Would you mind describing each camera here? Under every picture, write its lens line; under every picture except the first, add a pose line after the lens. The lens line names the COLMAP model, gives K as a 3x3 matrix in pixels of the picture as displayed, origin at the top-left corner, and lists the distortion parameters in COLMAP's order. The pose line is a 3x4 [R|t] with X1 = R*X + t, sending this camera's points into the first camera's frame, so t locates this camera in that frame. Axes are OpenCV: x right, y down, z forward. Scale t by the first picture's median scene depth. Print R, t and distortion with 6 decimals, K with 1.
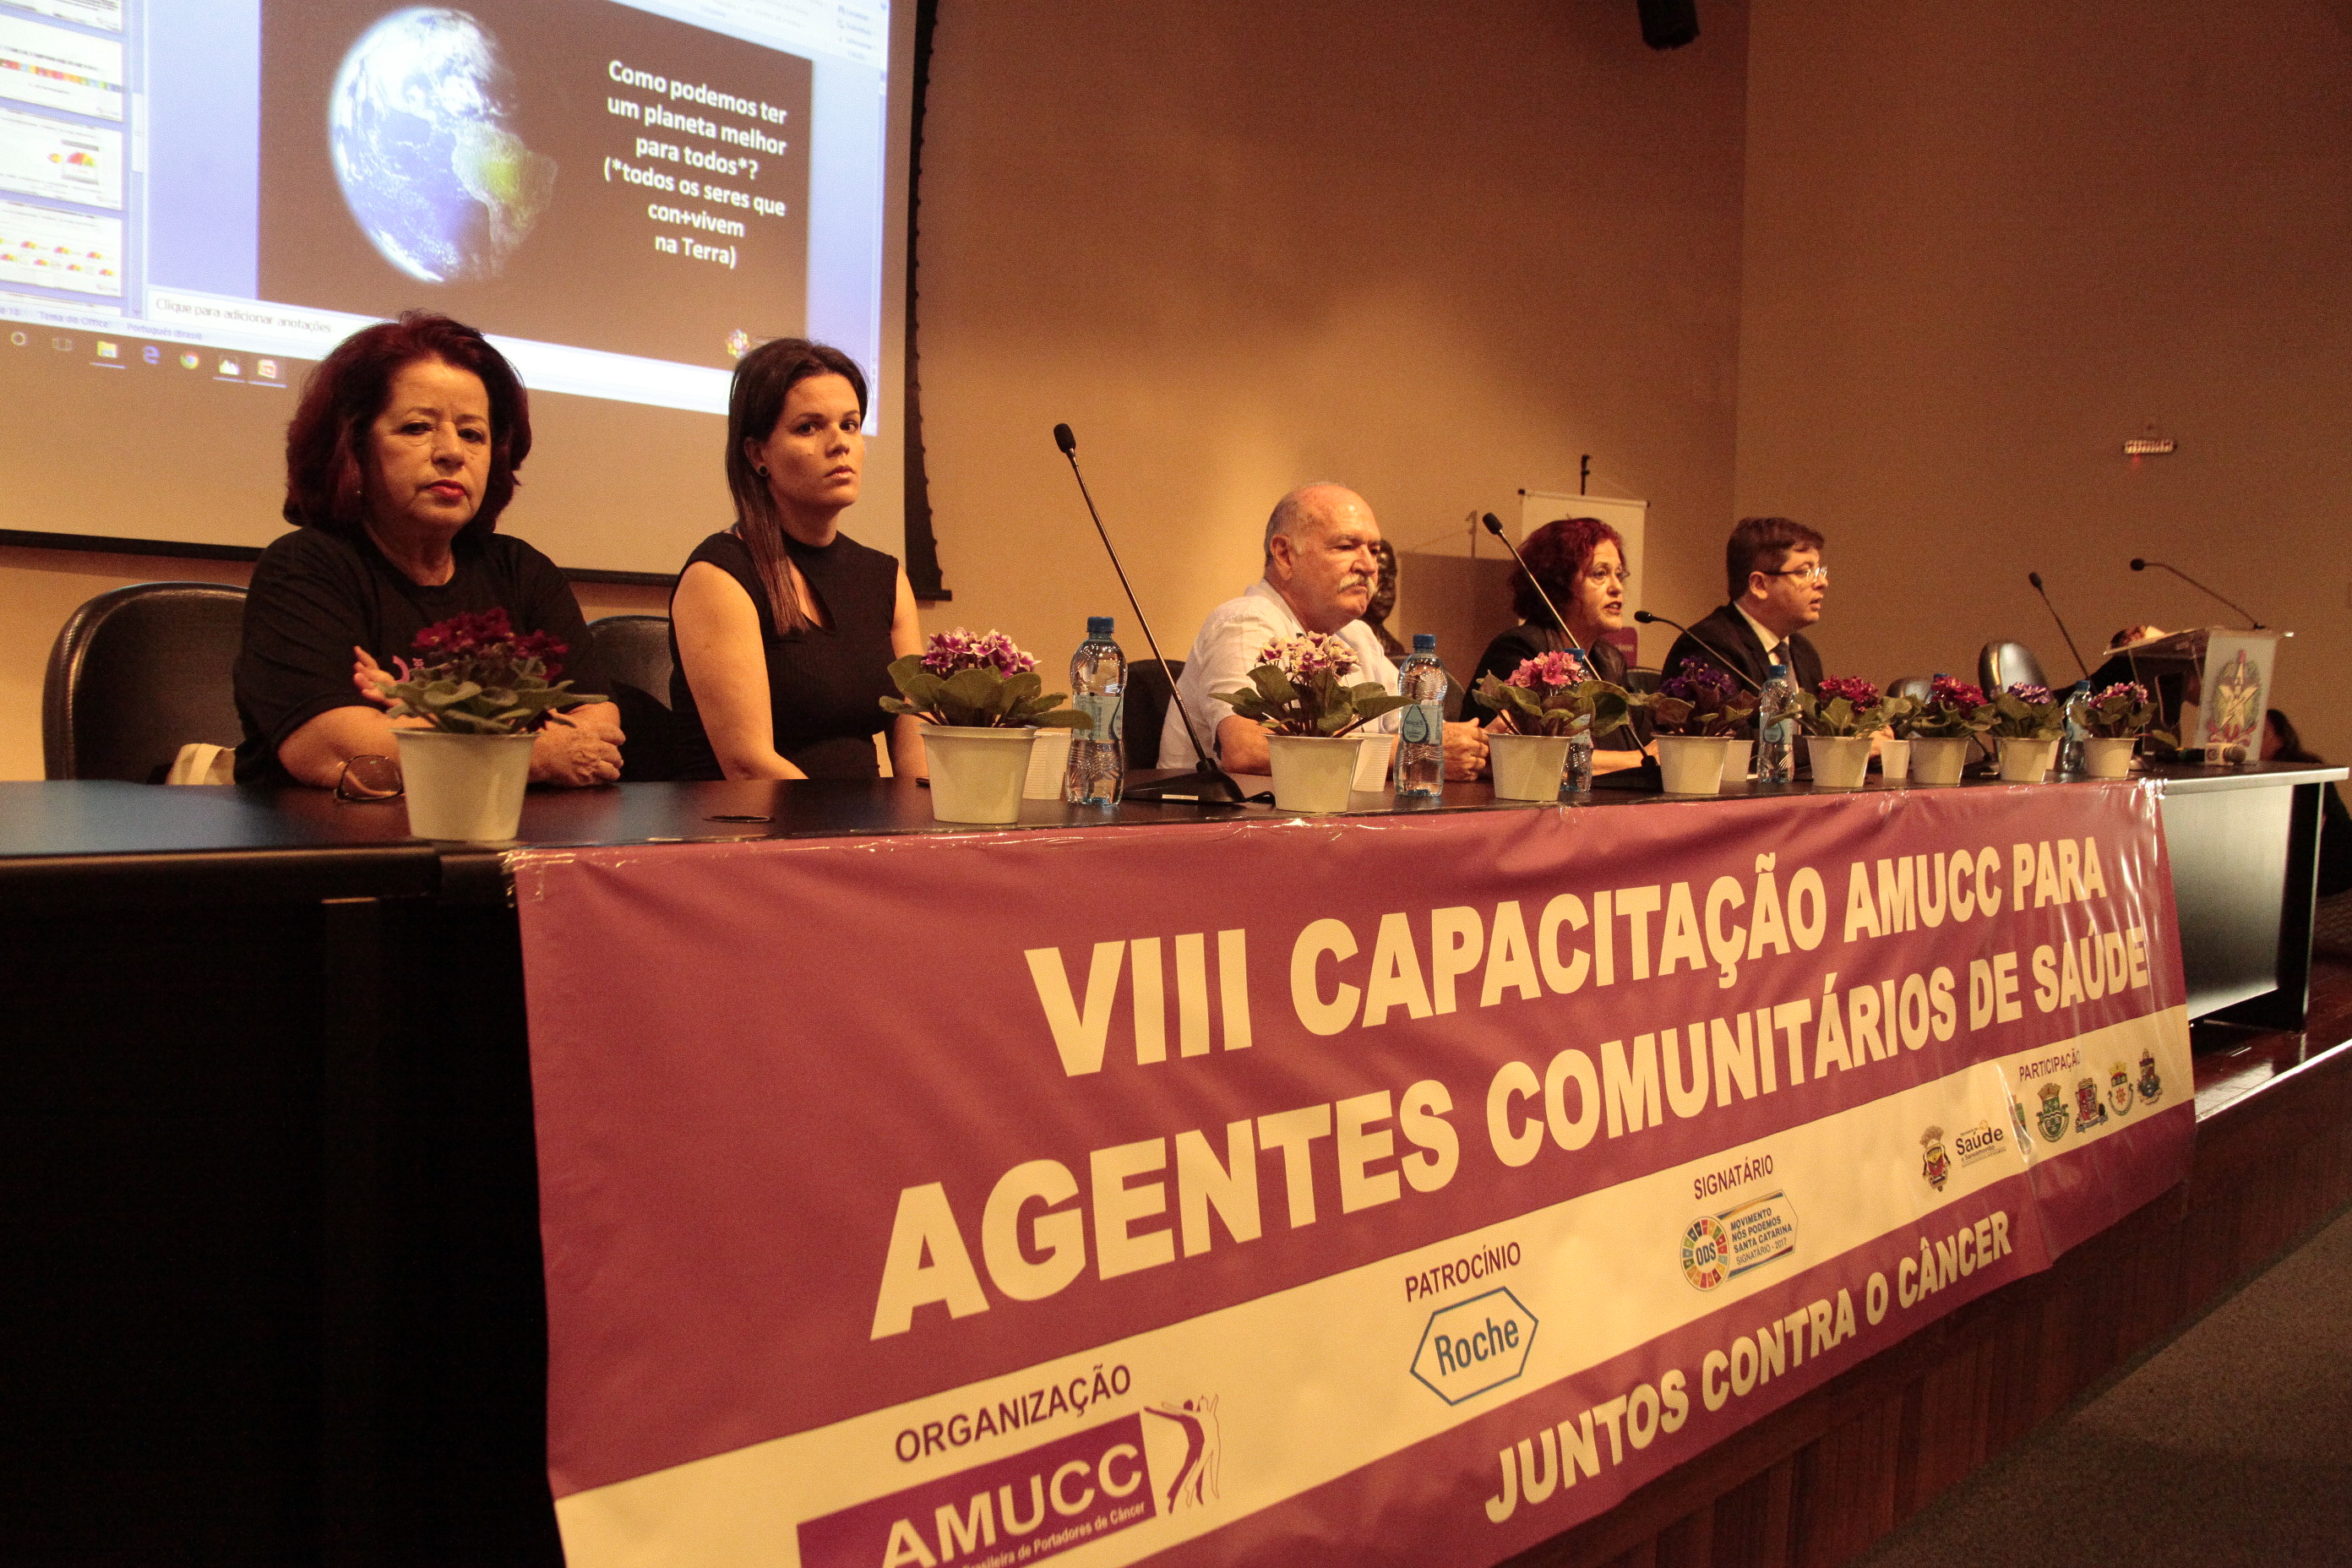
lens RADIAL K [[2012.2, 0, 1150.8], [0, 2012.2, 802.3], [0, 0, 1]] dist [-0.125069, 0.084808]
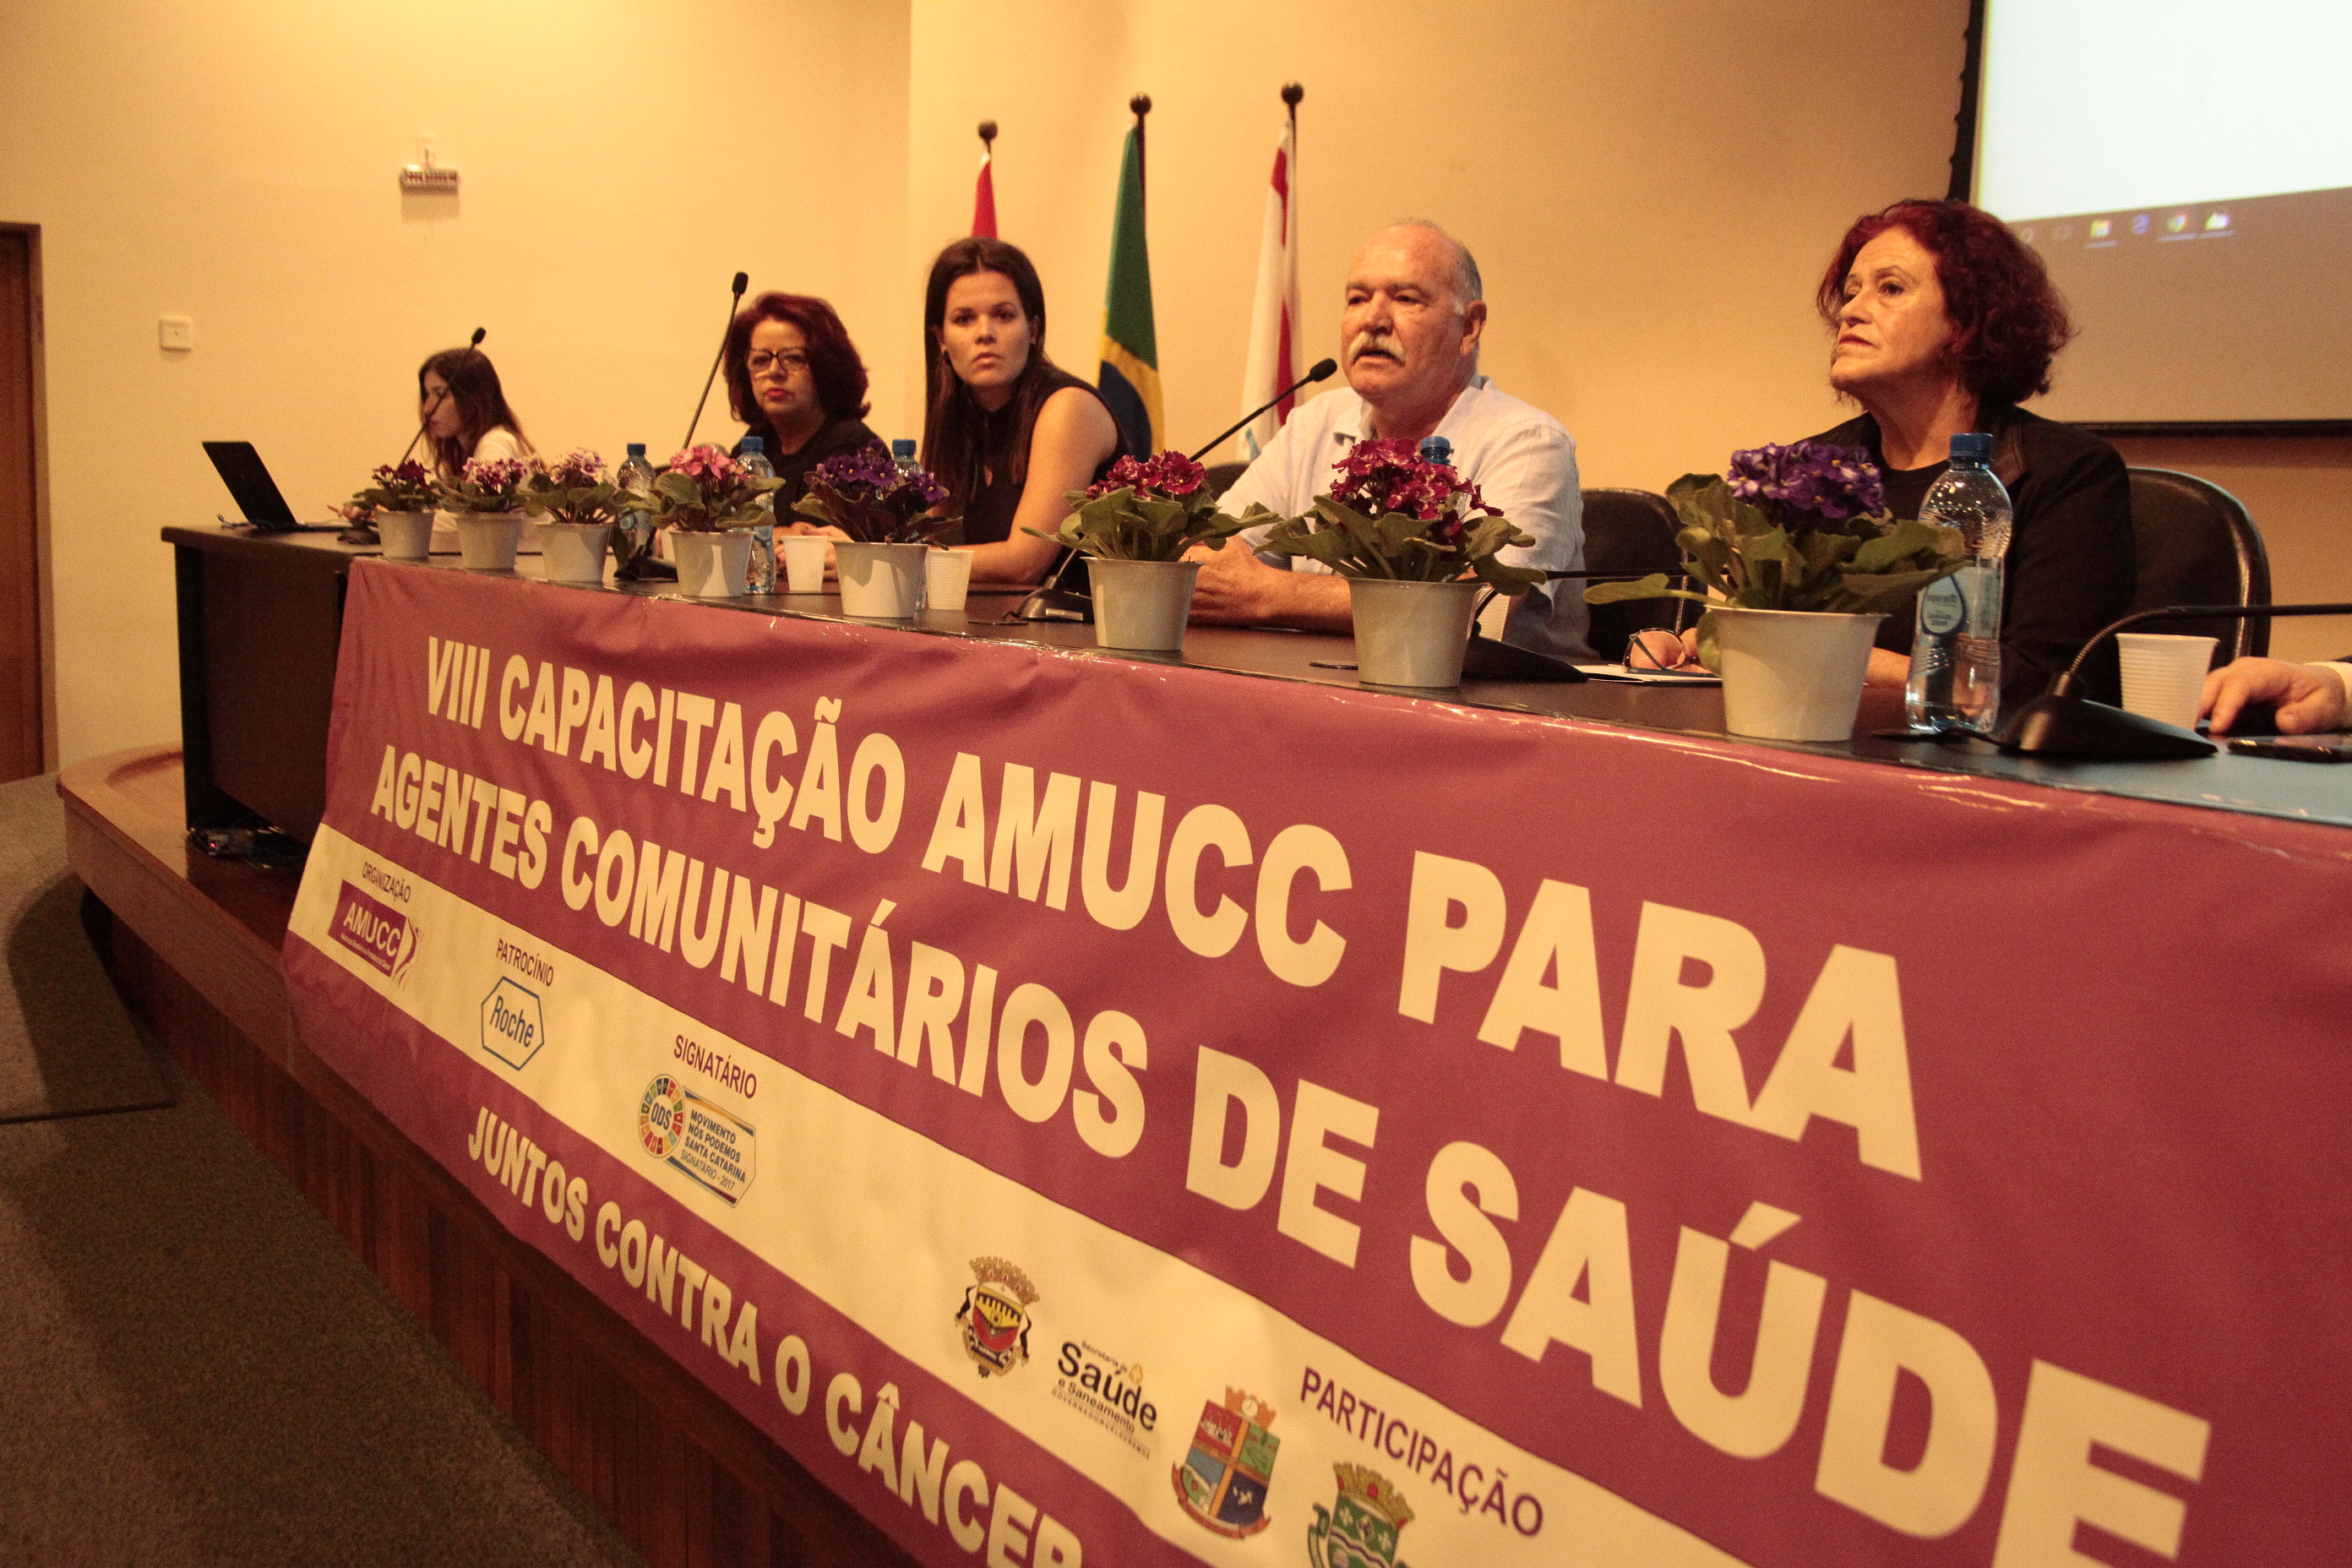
lens RADIAL K [[2268.7, 0, 1176.5], [0, 2268.7, 810.0], [0, 0, 1]] dist [-0.077403, 0.000000]
pose [[-0.202191, 0.091177, -0.975093, 1.256526], [-0.100224, 0.988503, 0.113213, -0.047029], [0.974204, 0.120618, -0.190728, 1.459511]]
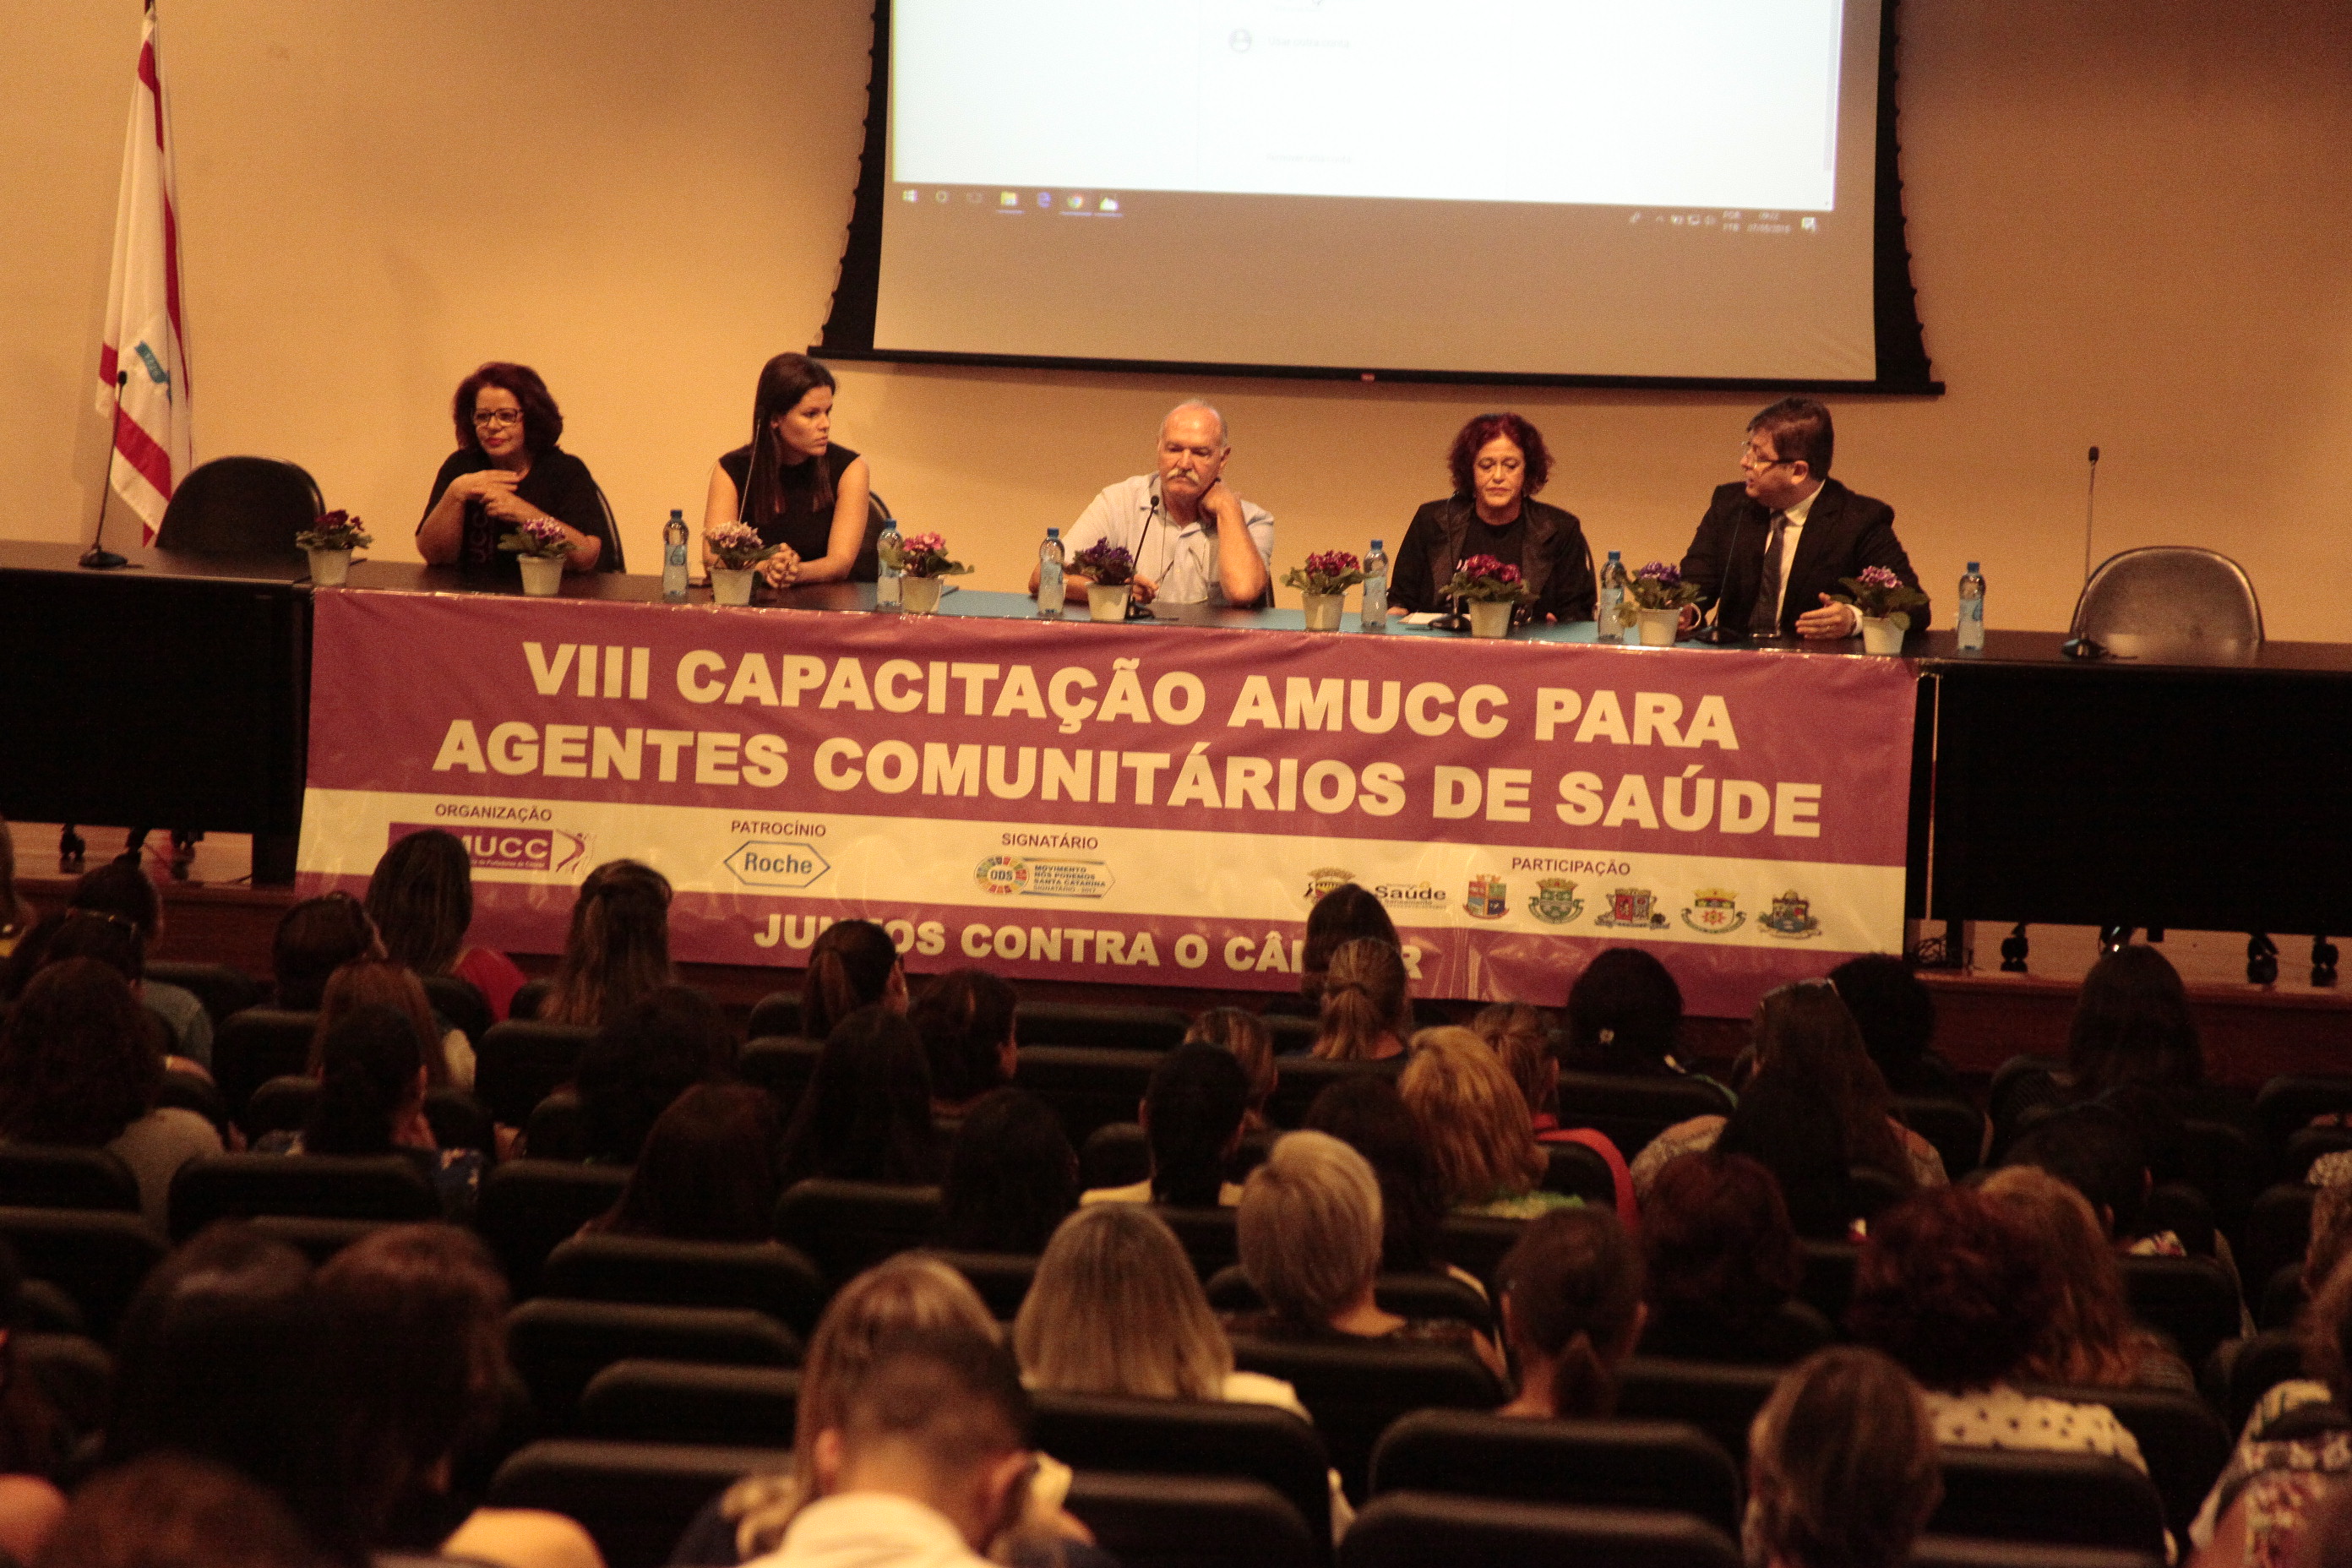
lens RADIAL K [[7177.5, 0, 1152.7], [0, 7177.5, 716.6], [0, 0, 1]] dist [0.805295, 0.000000]
pose [[0.566229, 0.071521, -0.821139, 5.840437], [-0.062199, 0.997095, 0.043957, -0.211809], [0.821898, 0.026185, 0.569032, -2.643967]]
